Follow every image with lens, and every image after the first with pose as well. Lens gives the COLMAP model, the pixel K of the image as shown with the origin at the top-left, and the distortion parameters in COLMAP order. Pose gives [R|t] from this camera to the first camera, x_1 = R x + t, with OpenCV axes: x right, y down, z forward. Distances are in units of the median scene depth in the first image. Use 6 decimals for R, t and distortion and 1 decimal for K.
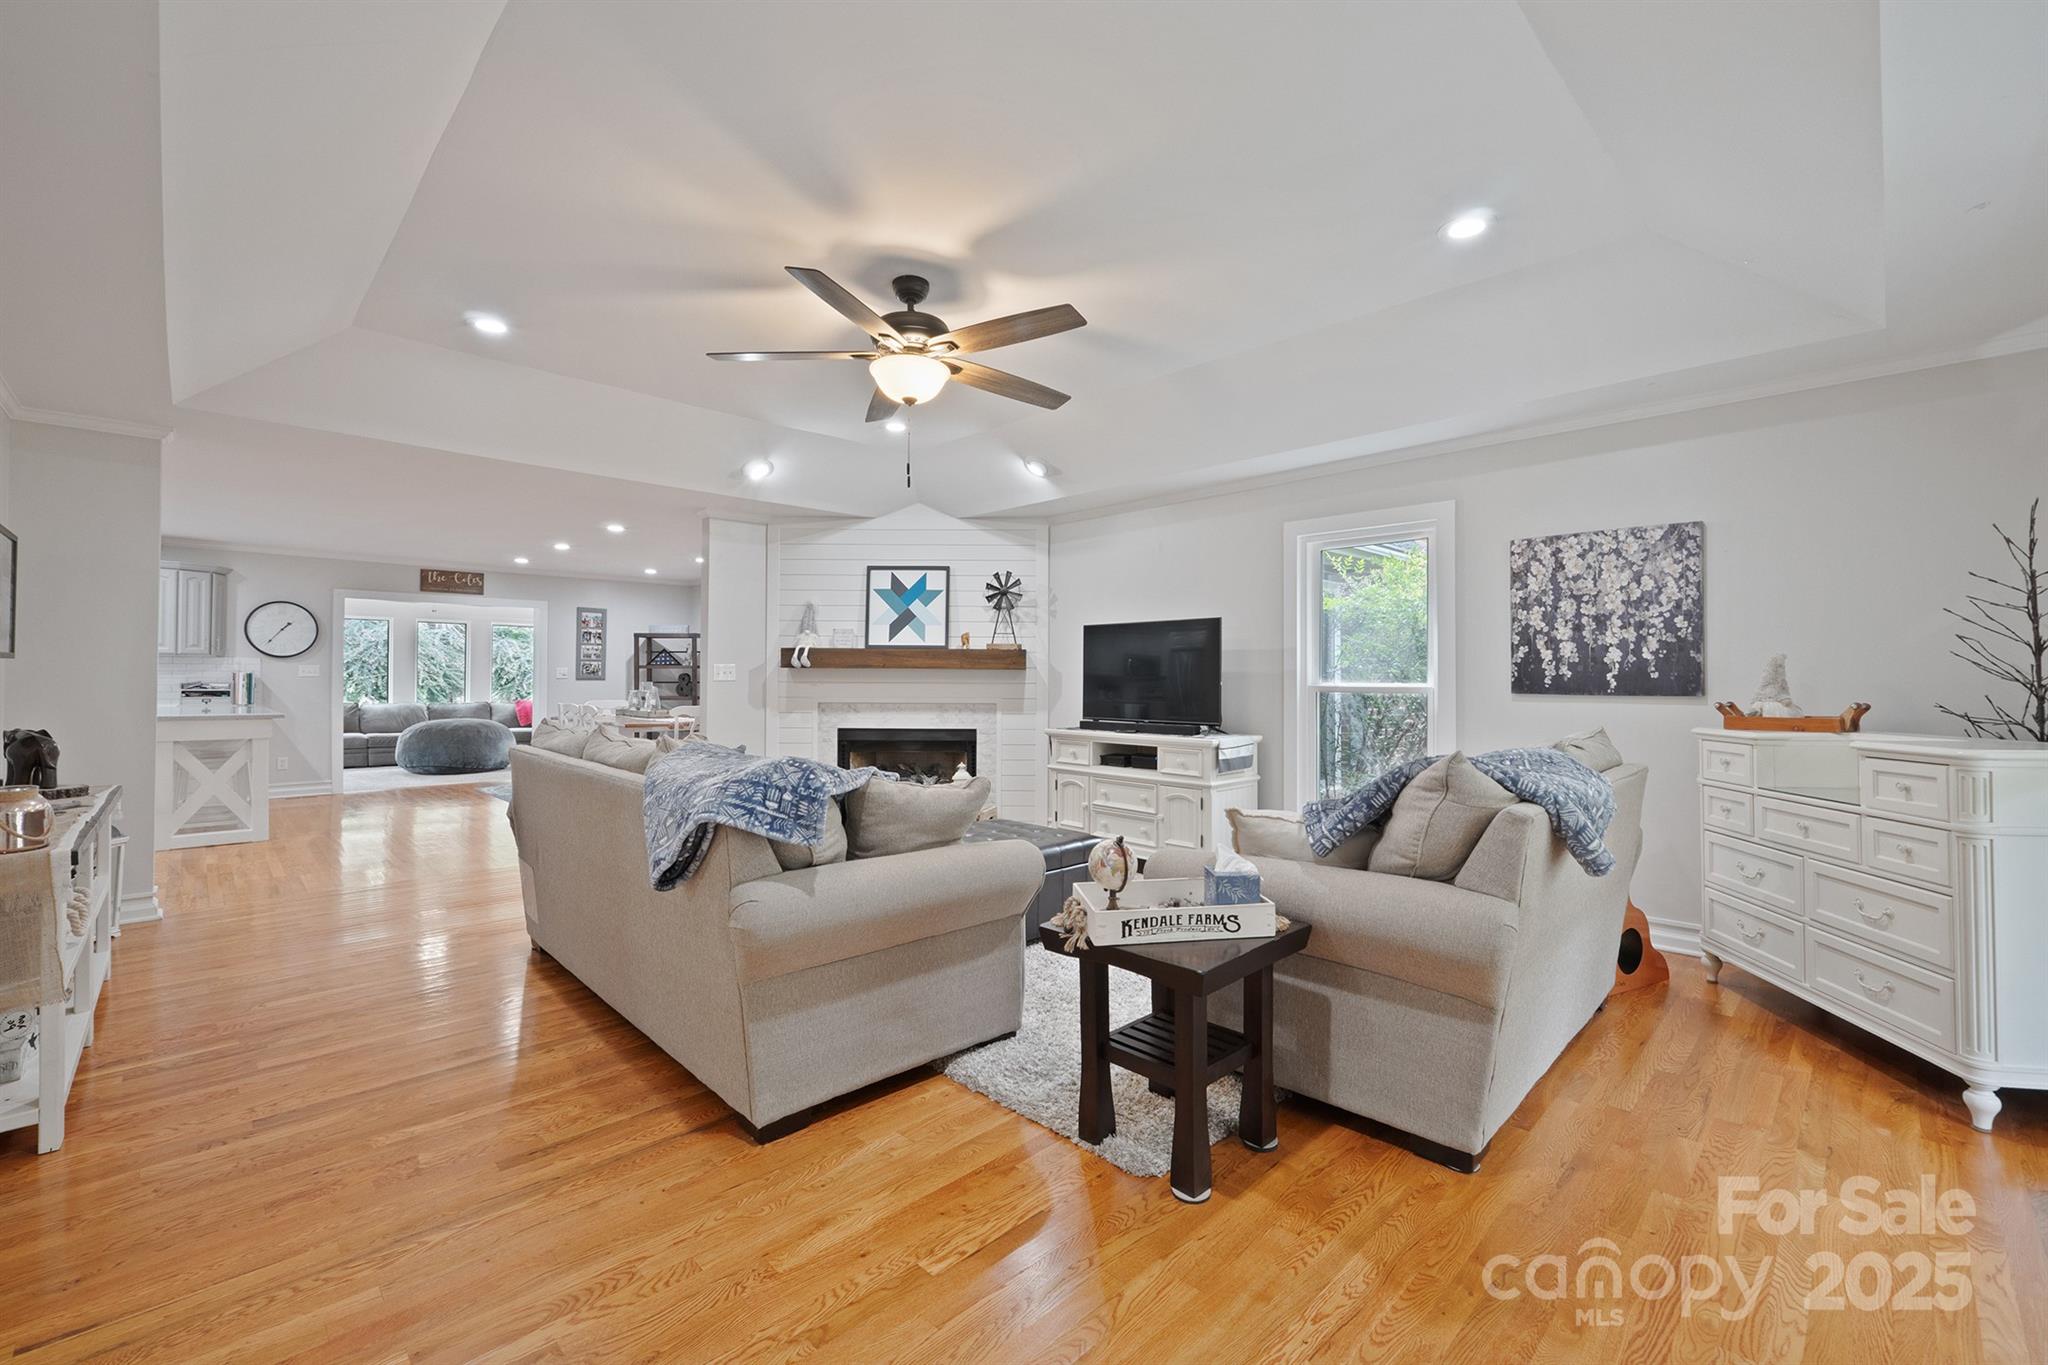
lens RADIAL K [[860.1, 0, 1041.1], [0, 860.1, 674.9], [0, 0, 1]] dist [-0.006775, -0.001123]
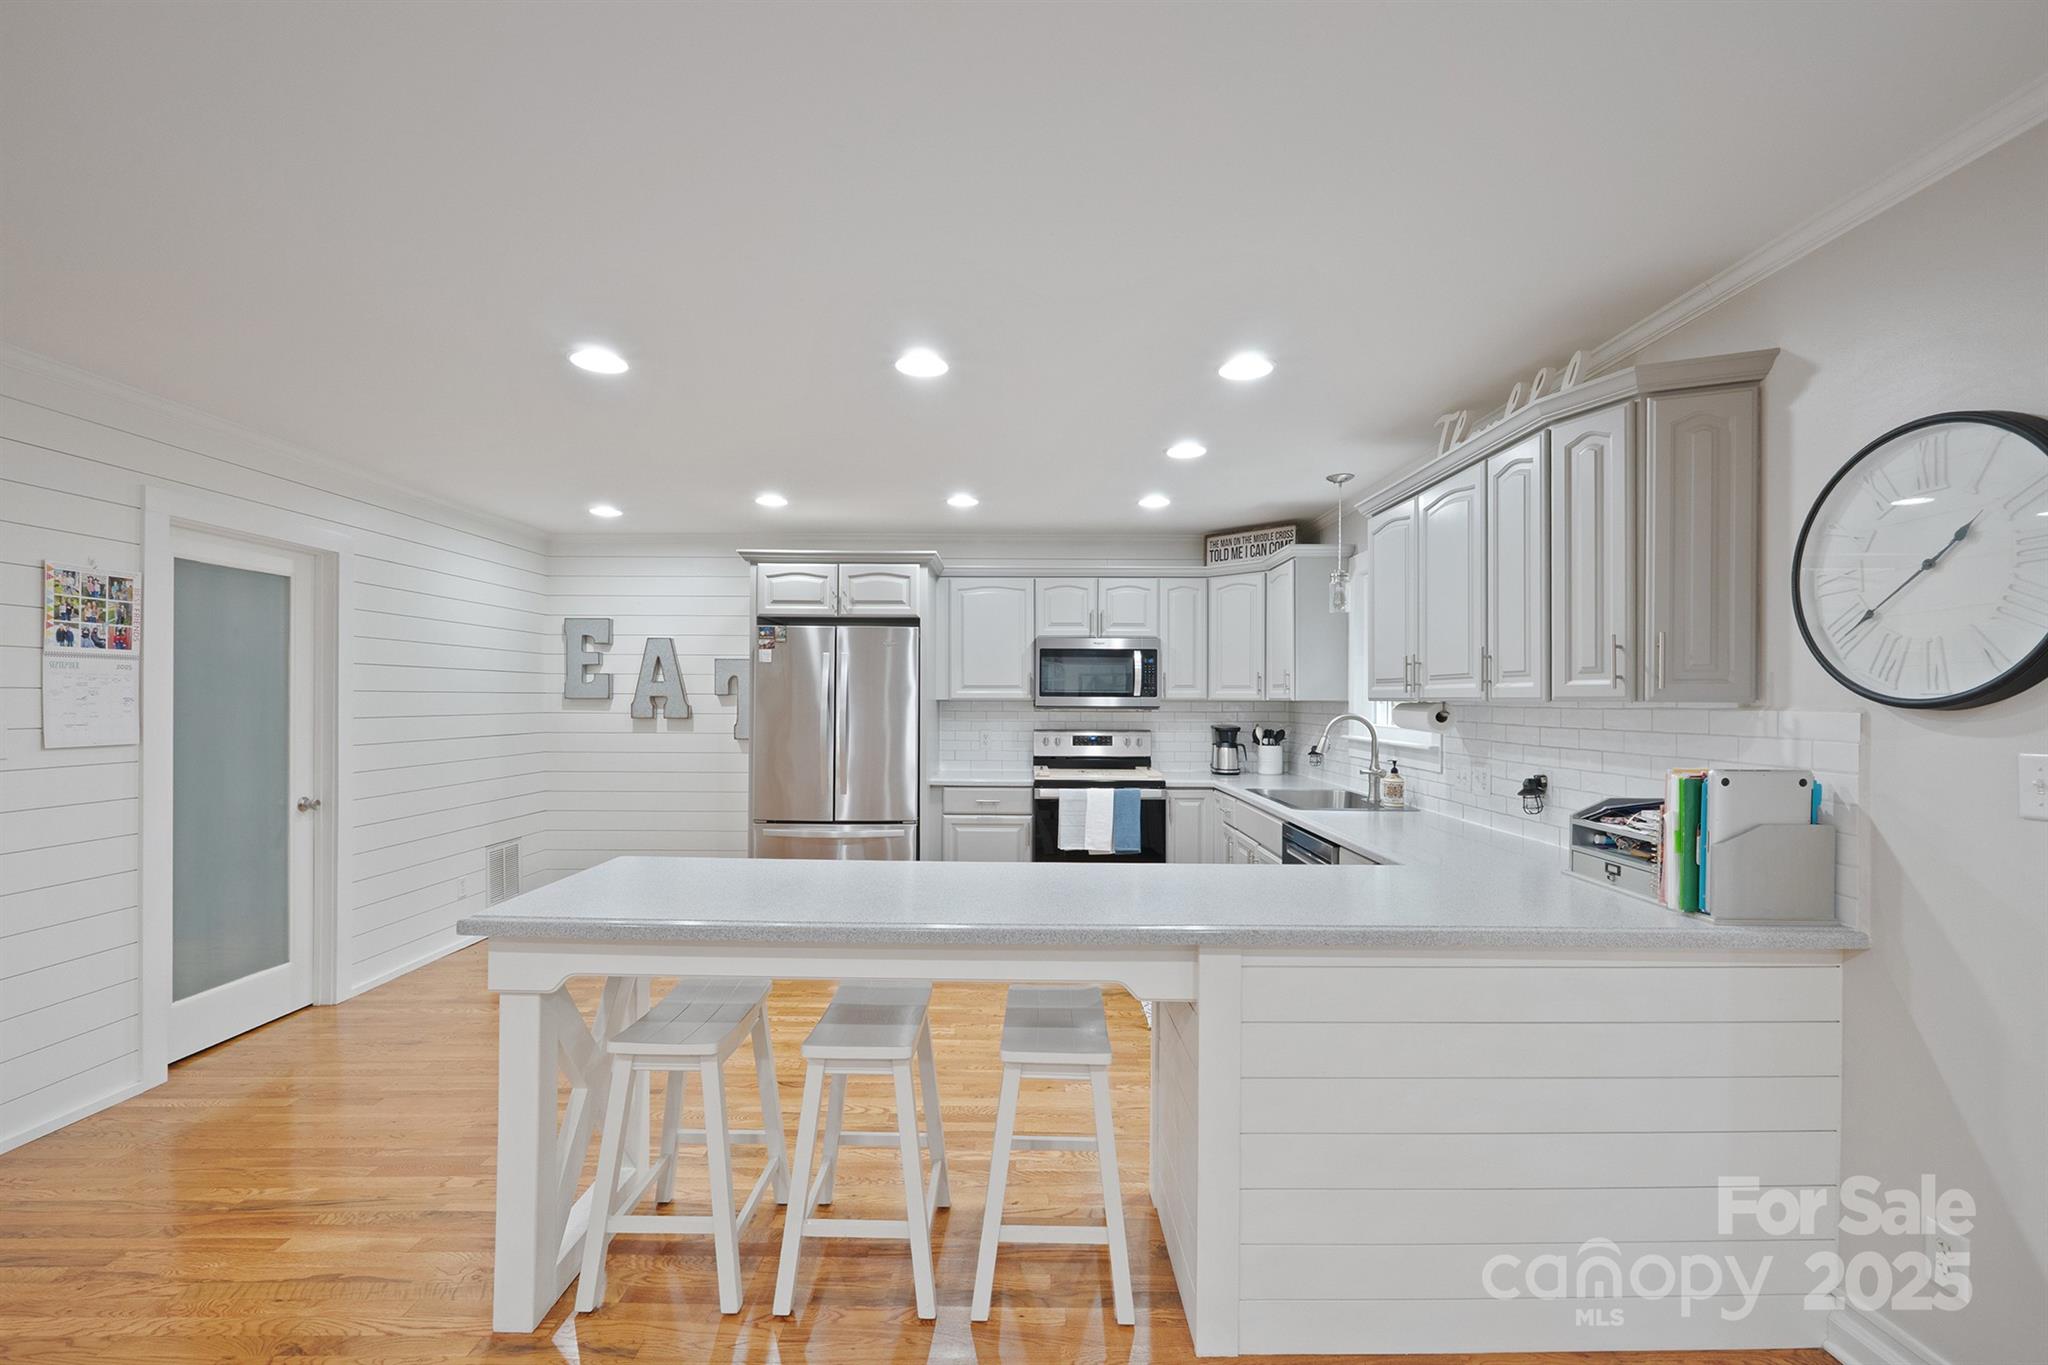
lens RADIAL K [[860.1, 0, 1026.7], [0, 860.1, 700.3], [0, 0, 1]] dist [-0.006775, -0.001123]
pose [[-0.702591, -0.010416, -0.711518, -0.768064], [-0.007040, 0.999946, -0.007686, -0.024039], [0.711560, -0.000391, -0.702626, 1.250876]]
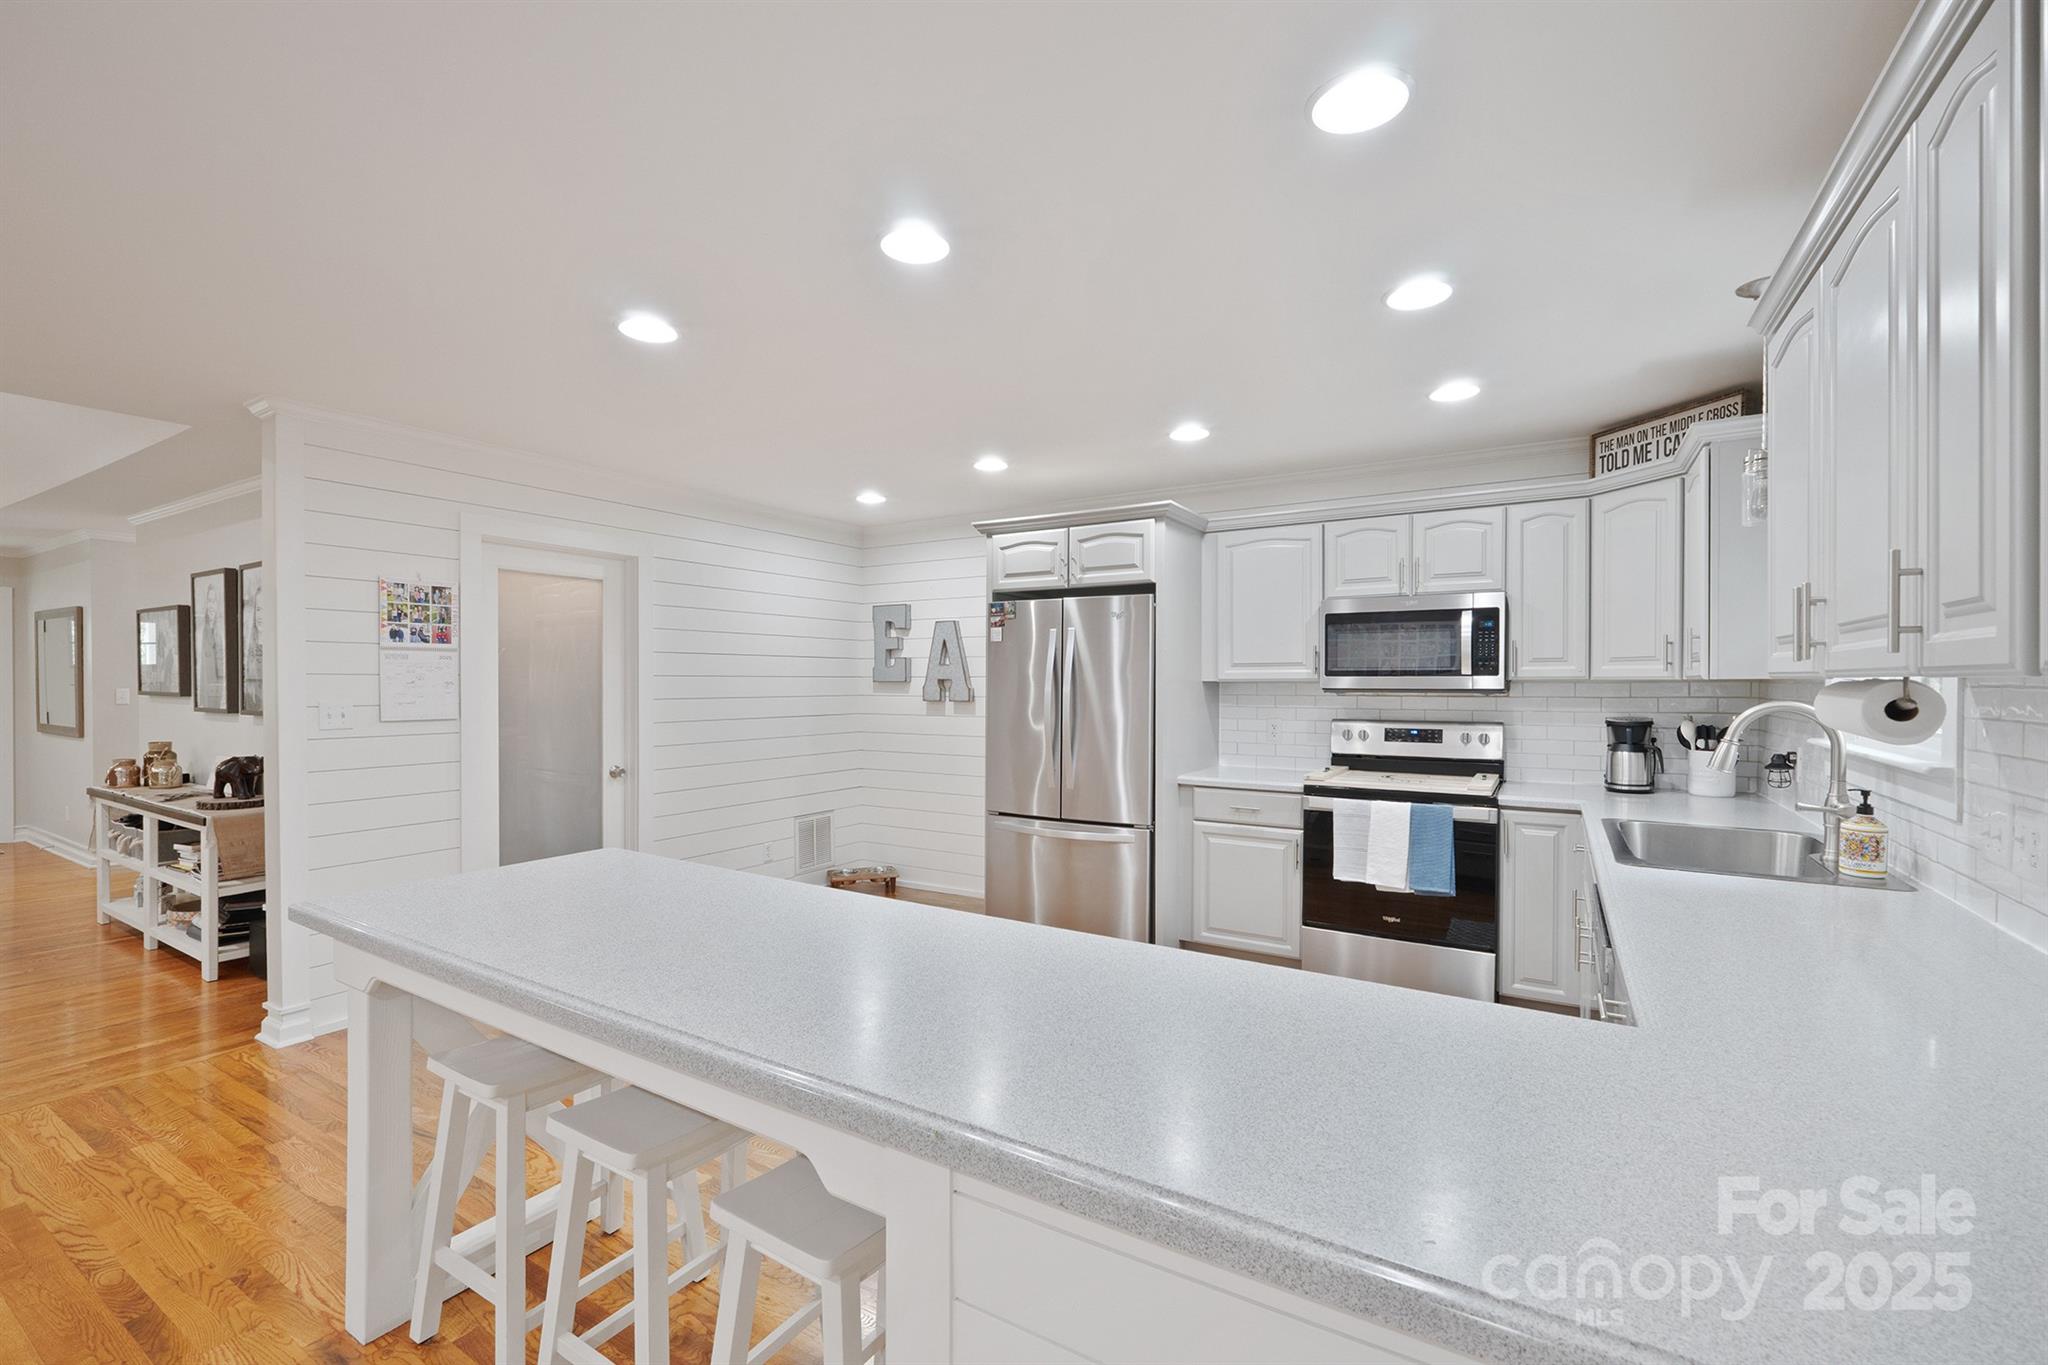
lens RADIAL K [[860.1, 0, 1027.8], [0, 860.1, 692.8], [0, 0, 1]] dist [-0.006775, -0.001123]
pose [[-0.969788, -0.004934, -0.243901, -0.986195], [-0.006664, 0.999958, 0.006269, -0.024470], [0.243860, 0.007705, -0.969780, 1.241755]]
